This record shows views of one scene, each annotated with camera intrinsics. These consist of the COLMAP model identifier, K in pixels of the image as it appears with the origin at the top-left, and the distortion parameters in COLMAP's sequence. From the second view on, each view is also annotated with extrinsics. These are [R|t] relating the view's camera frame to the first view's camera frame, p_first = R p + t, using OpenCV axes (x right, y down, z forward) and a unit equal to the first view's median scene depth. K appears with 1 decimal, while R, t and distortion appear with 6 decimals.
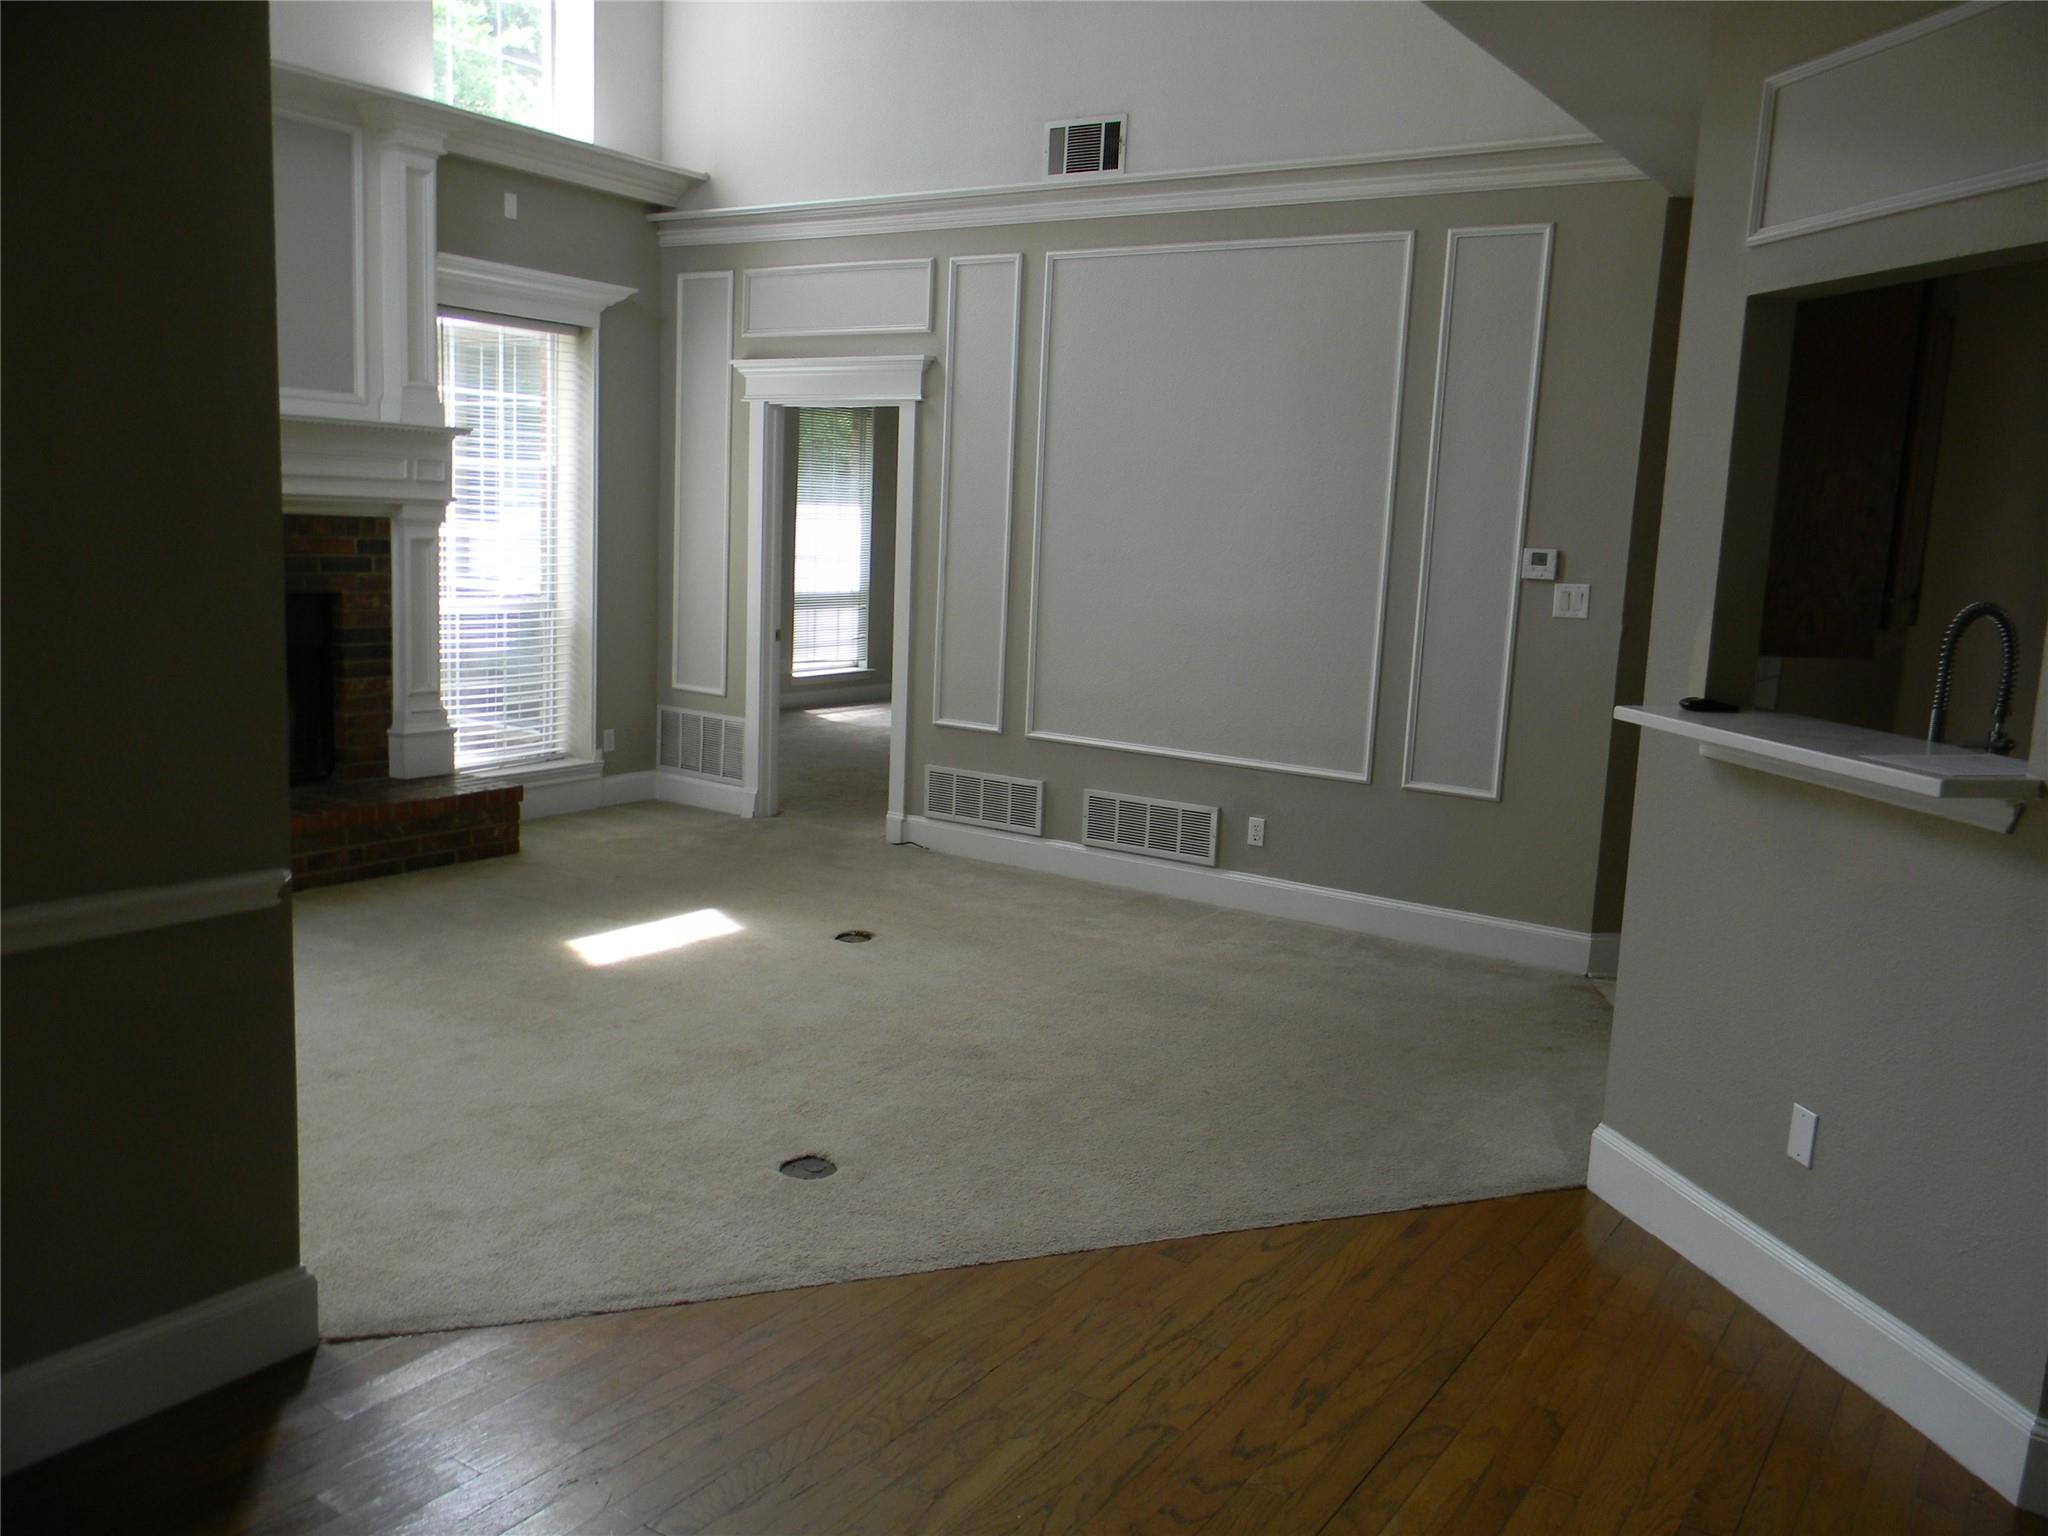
lens RADIAL K [[1667.1, 0, 1018.0], [0, 1667.1, 770.6], [0, 0, 1]] dist [0.011535, 0.002018]
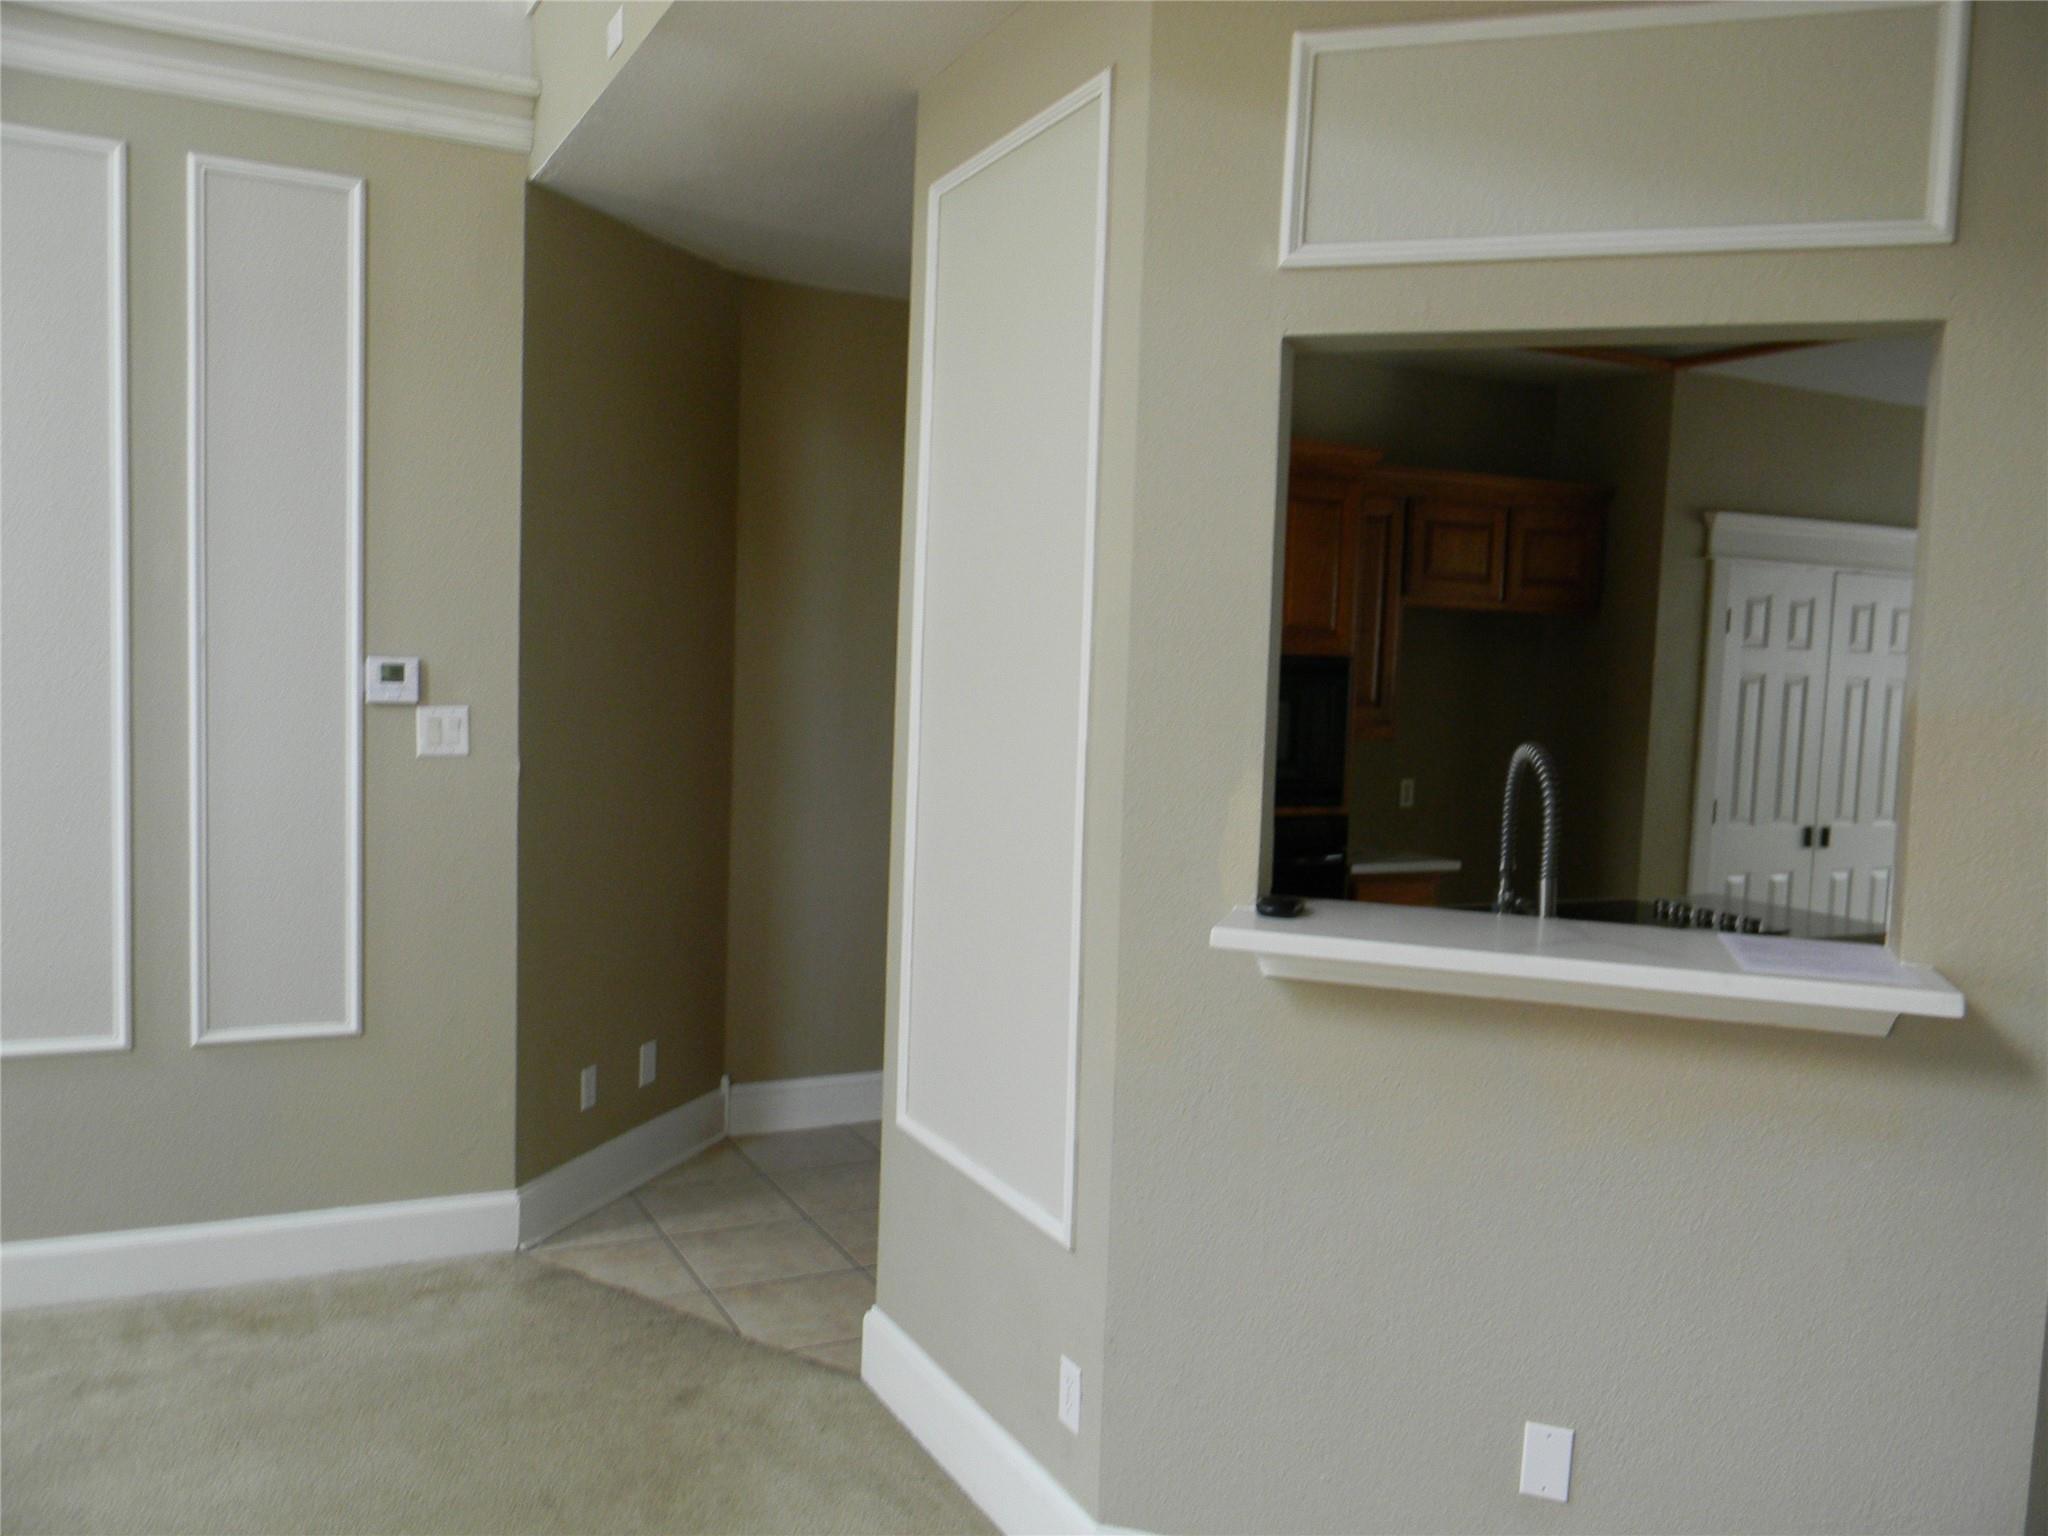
lens RADIAL K [[1667.1, 0, 1022.5], [0, 1667.1, 778.2], [0, 0, 1]] dist [0.011535, 0.002018]
pose [[0.504066, -0.091901, 0.858762, -0.147155], [0.118212, 0.992306, 0.036806, -0.078816], [-0.855537, 0.082963, 0.511051, 0.434666]]
